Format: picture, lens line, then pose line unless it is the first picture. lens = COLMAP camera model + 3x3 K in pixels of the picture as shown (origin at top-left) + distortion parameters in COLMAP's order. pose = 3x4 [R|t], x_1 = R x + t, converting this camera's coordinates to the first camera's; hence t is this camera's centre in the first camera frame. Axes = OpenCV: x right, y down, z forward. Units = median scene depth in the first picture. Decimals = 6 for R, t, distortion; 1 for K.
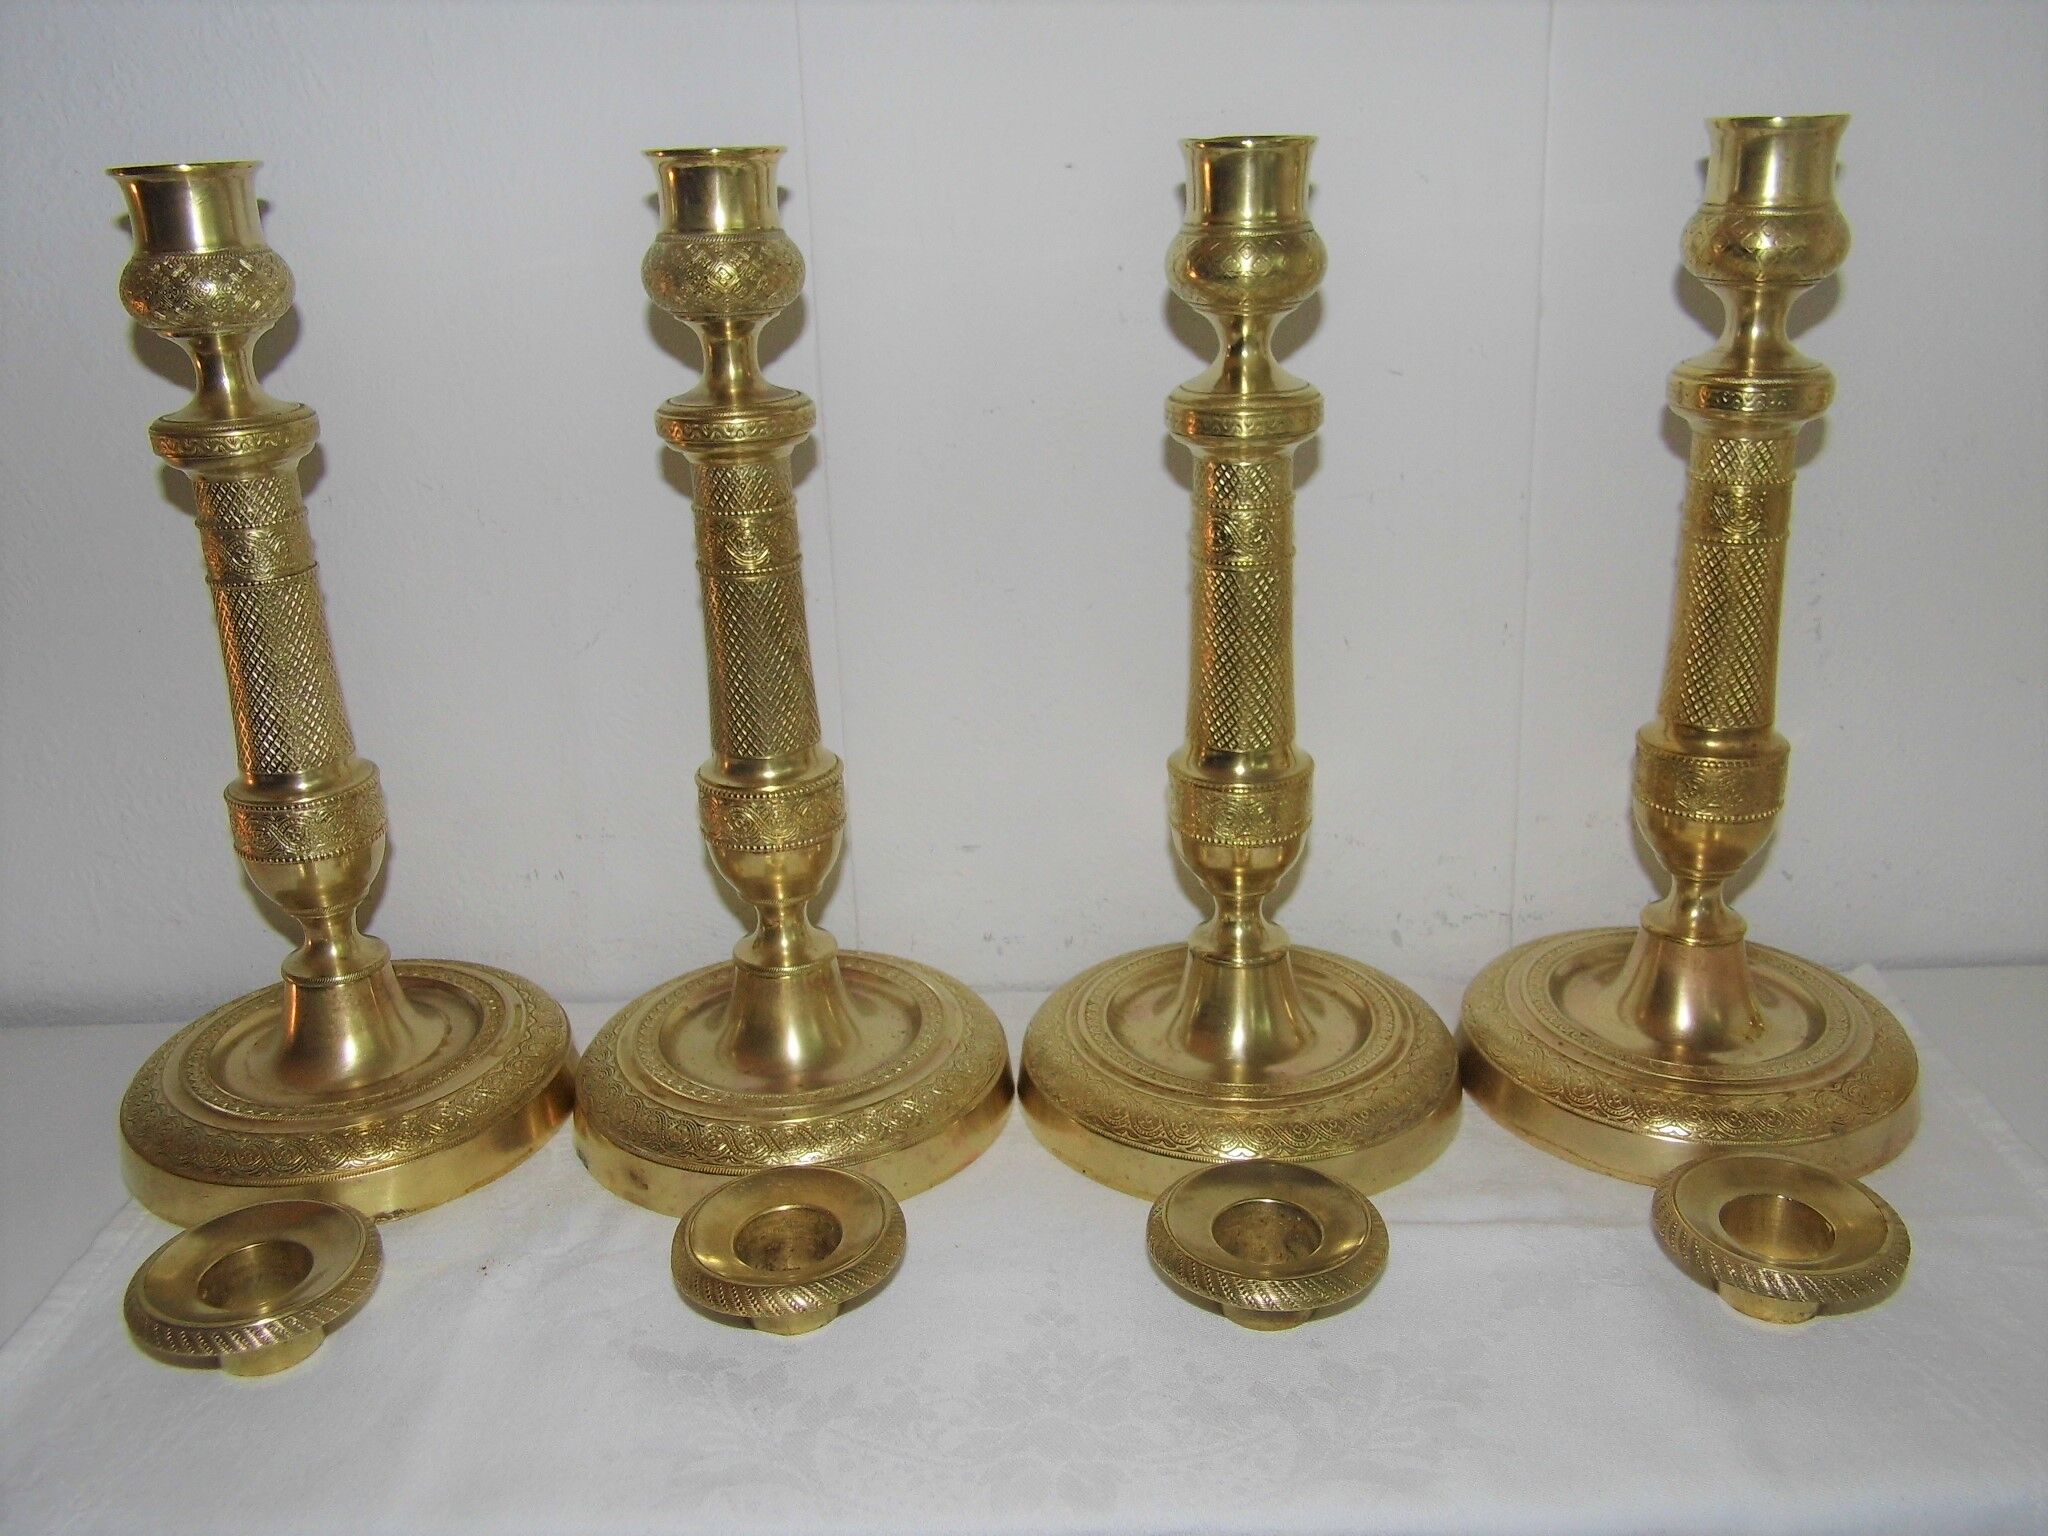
lens RADIAL K [[1729.8, 0, 1013.2], [0, 1729.8, 747.3], [0, 0, 1]] dist [-0.000056, -0.015639]
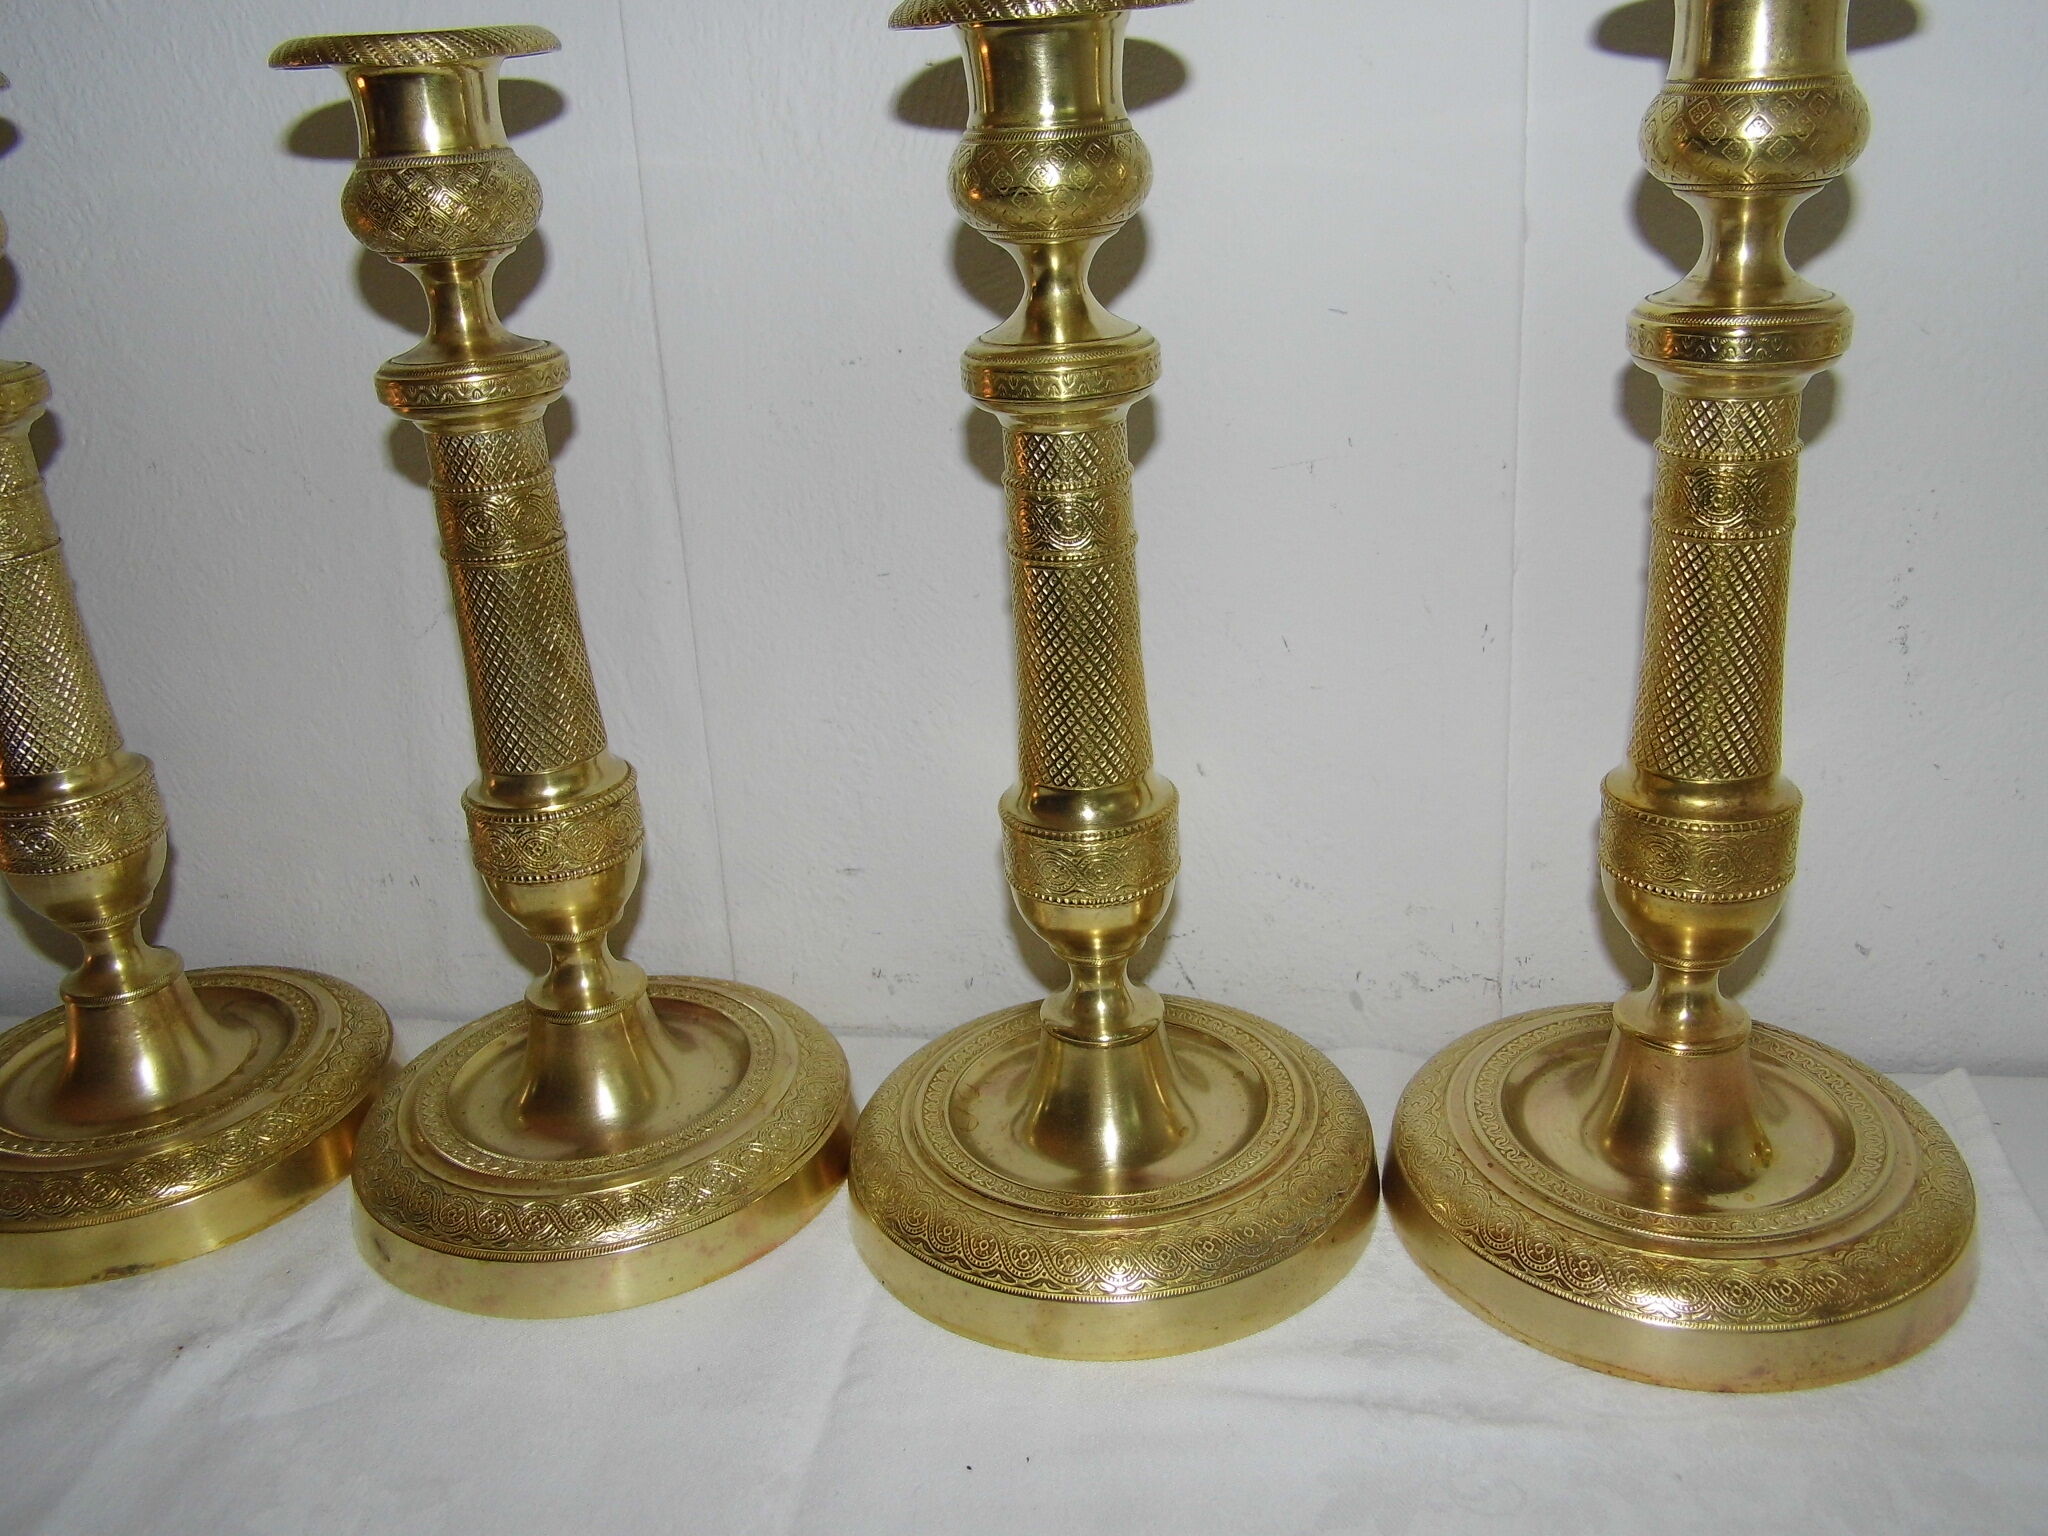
lens RADIAL K [[1737.8, 0, 1024.0], [0, 1737.8, 768.0], [0, 0, 1]] dist [-0.001996, -0.005766]
pose [[0.985523, 0.033819, -0.166137, 0.244454], [-0.024956, 0.998166, 0.055150, -0.052073], [0.167698, -0.050206, 0.984559, 0.197661]]
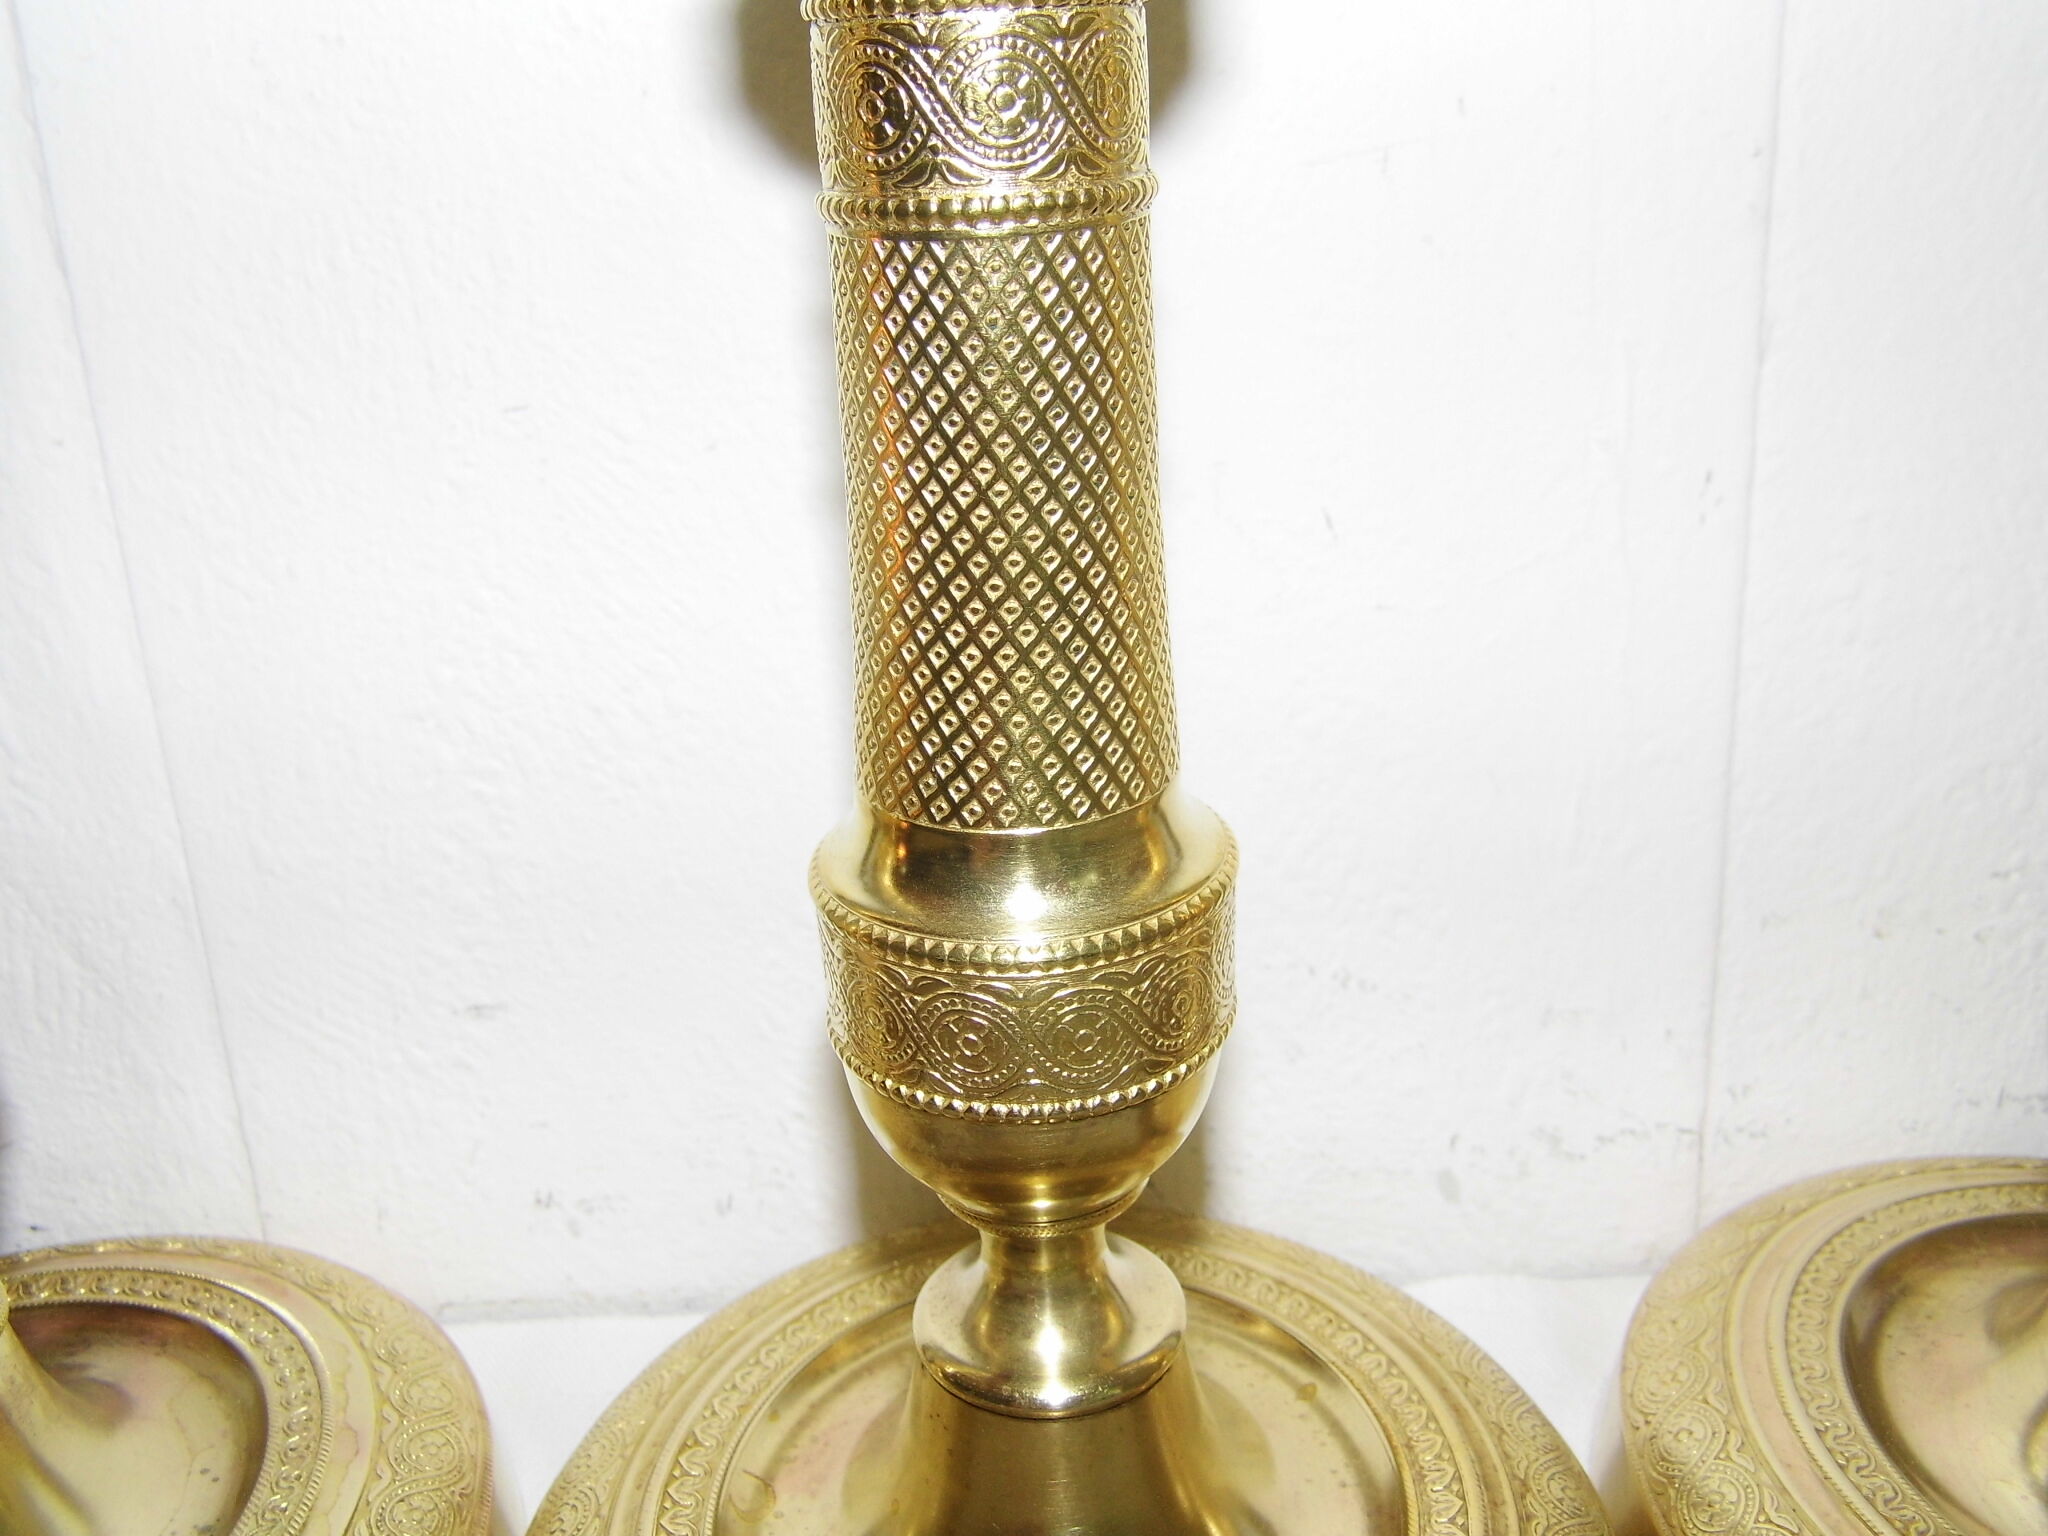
lens RADIAL K [[1729.8, 0, 1013.2], [0, 1729.8, 747.3], [0, 0, 1]] dist [-0.000056, -0.015639]
pose [[0.999828, -0.017560, 0.005942, 0.131596], [0.017398, 0.999504, 0.026248, -0.021986], [-0.006400, -0.026140, 0.999638, 0.677472]]
